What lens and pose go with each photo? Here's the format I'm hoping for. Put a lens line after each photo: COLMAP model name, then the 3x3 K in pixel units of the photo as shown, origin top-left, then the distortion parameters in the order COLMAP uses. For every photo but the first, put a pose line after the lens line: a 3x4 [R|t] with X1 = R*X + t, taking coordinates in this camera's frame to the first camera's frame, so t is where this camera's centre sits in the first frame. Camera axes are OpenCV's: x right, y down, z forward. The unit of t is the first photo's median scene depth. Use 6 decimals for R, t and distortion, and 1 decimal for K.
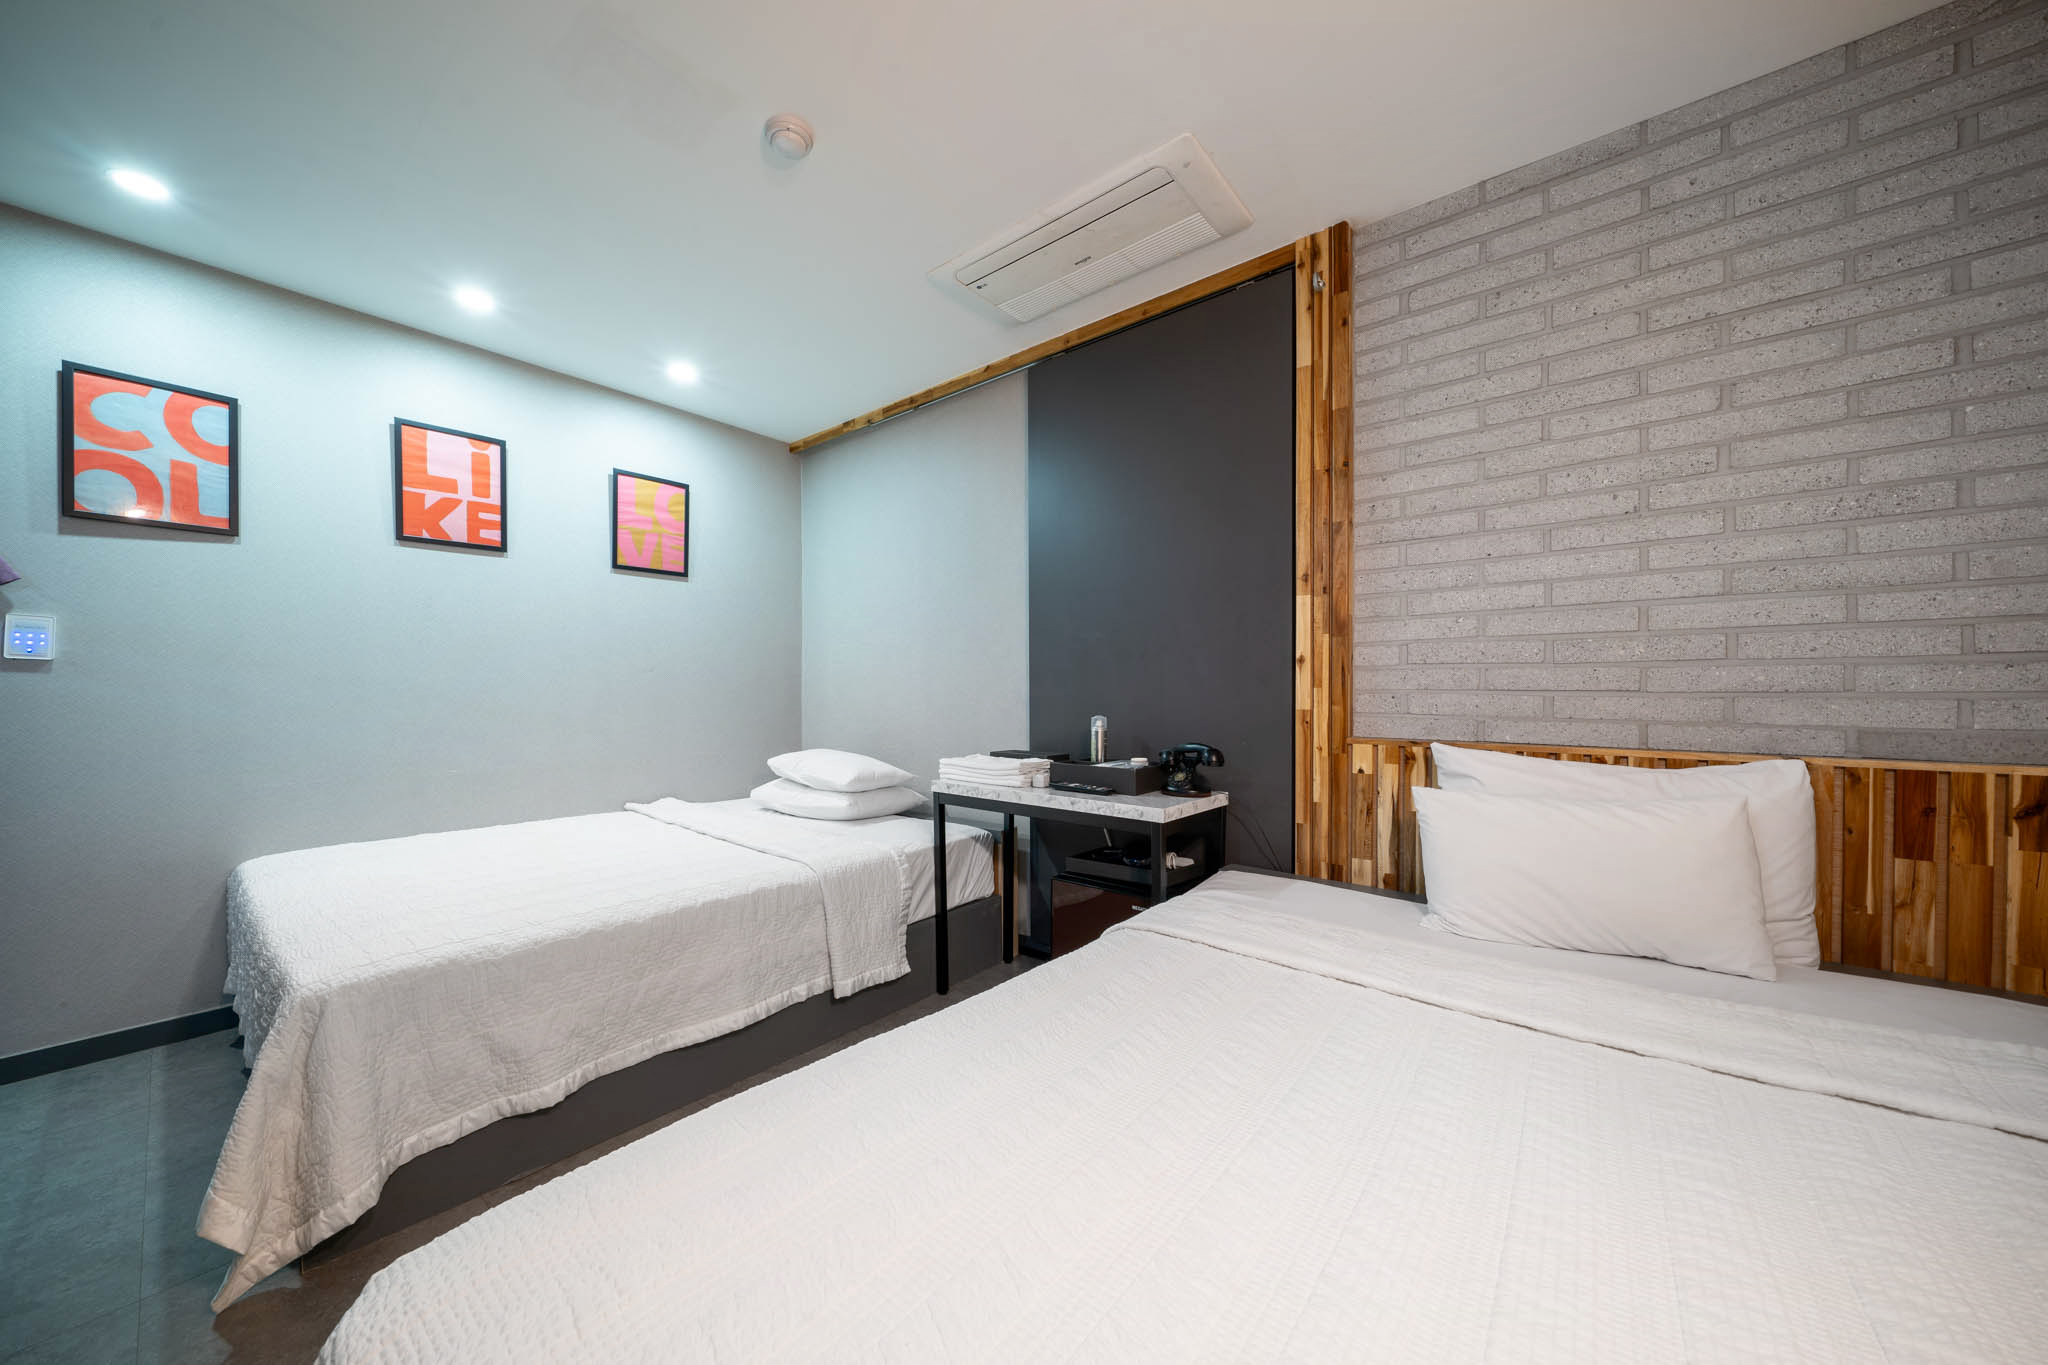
lens RADIAL K [[718.3, 0, 1044.8], [0, 718.3, 696.4], [0, 0, 1]] dist [-0.005656, 0.000022]
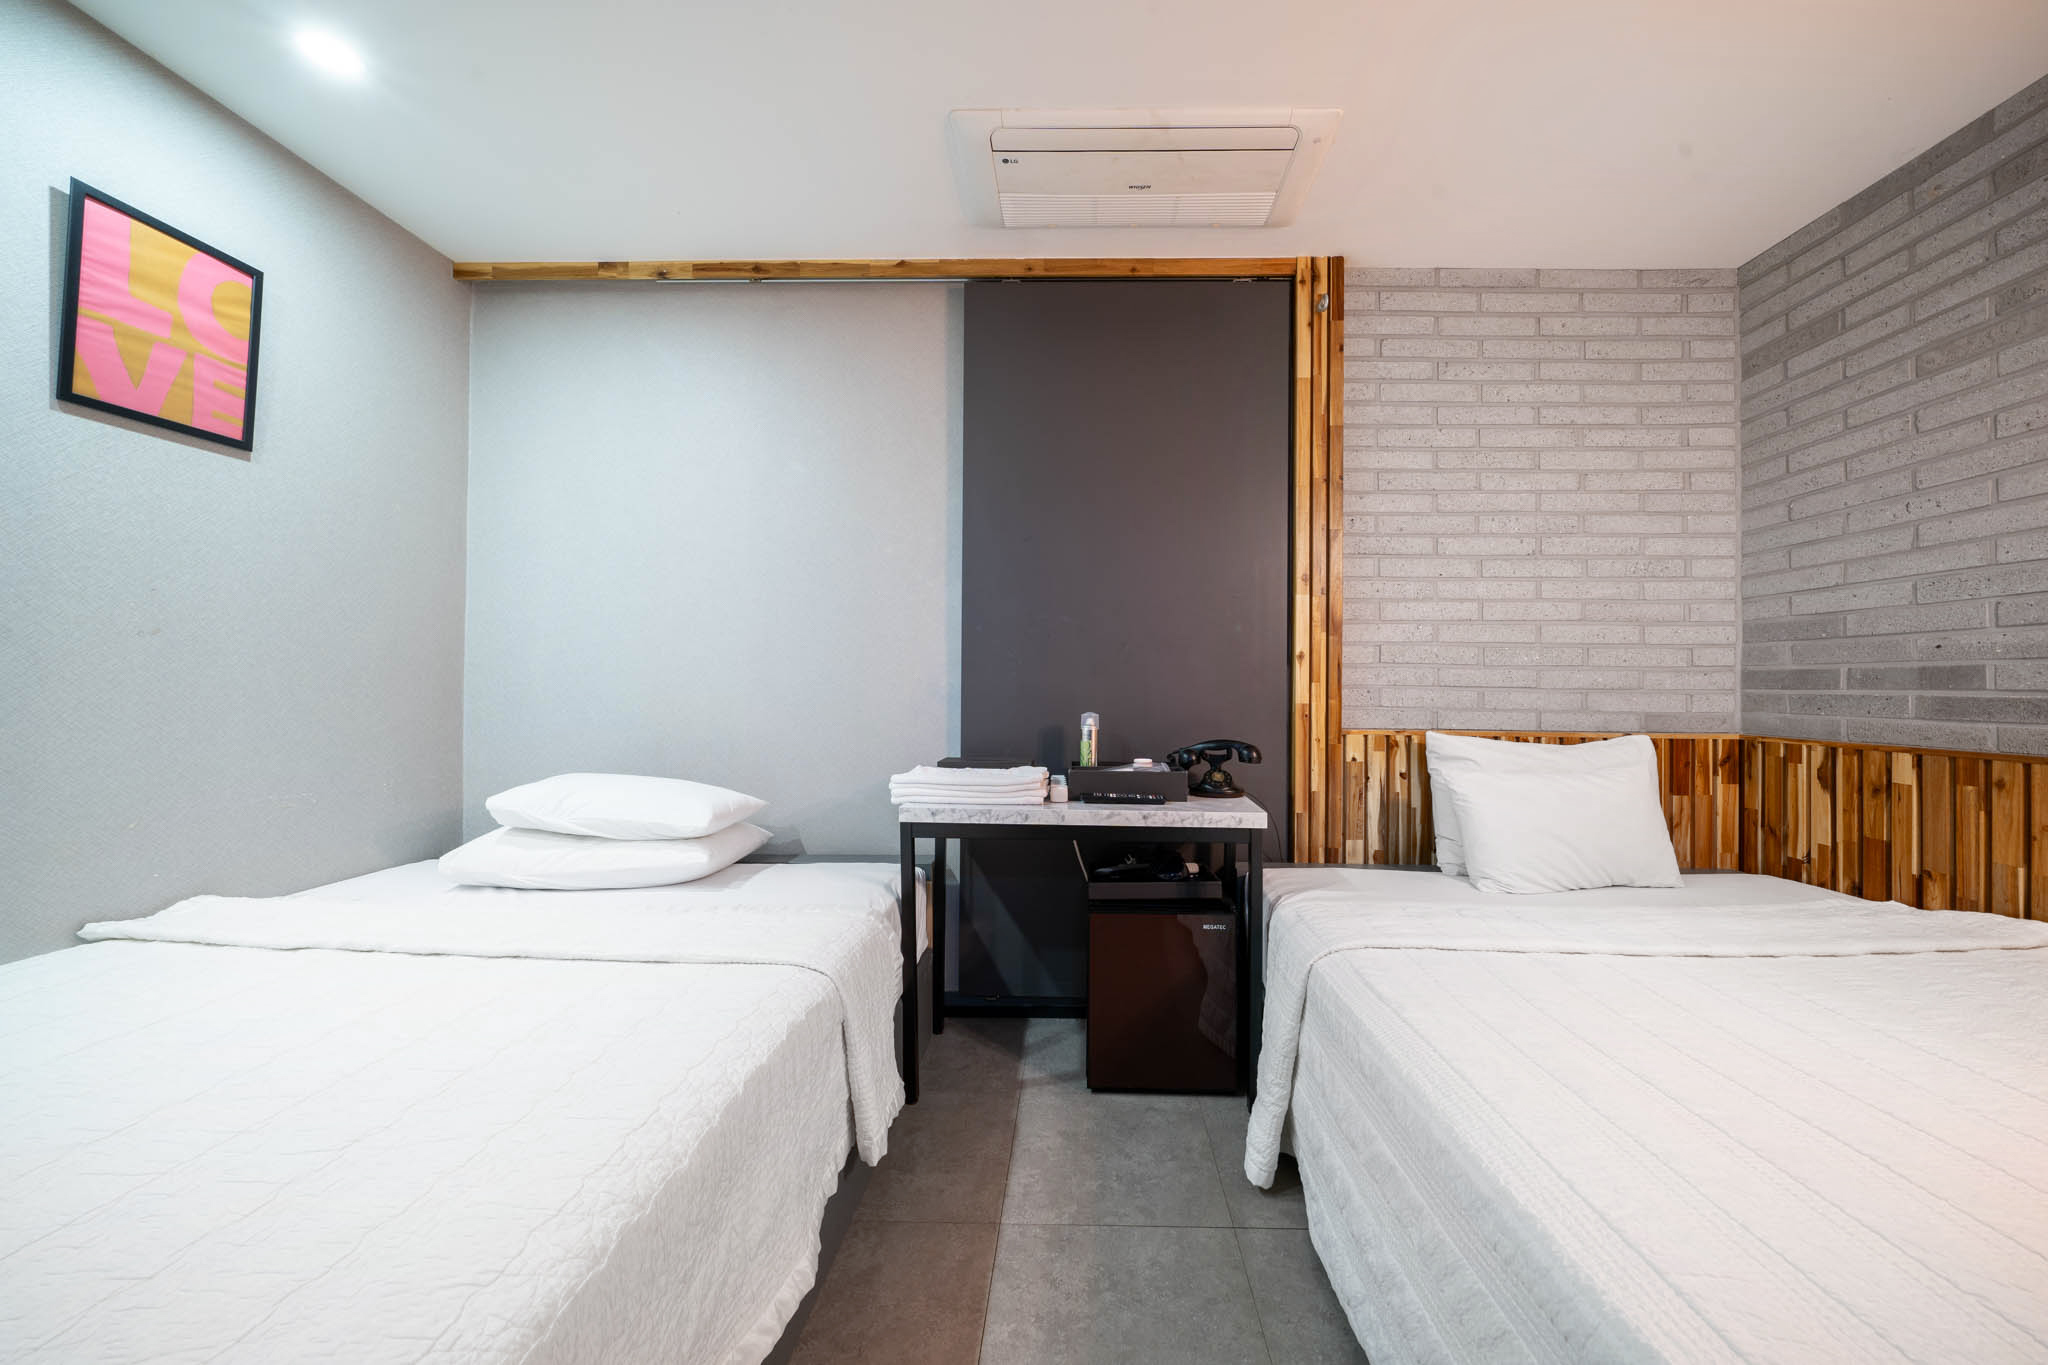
lens RADIAL K [[718.3, 0, 1037.5], [0, 718.3, 674.4], [0, 0, 1]] dist [-0.005656, 0.000022]
pose [[0.784889, 0.012830, 0.619504, -0.620505], [-0.004226, 0.999873, -0.015352, -0.006622], [-0.619622, 0.009432, 0.784844, 0.438394]]
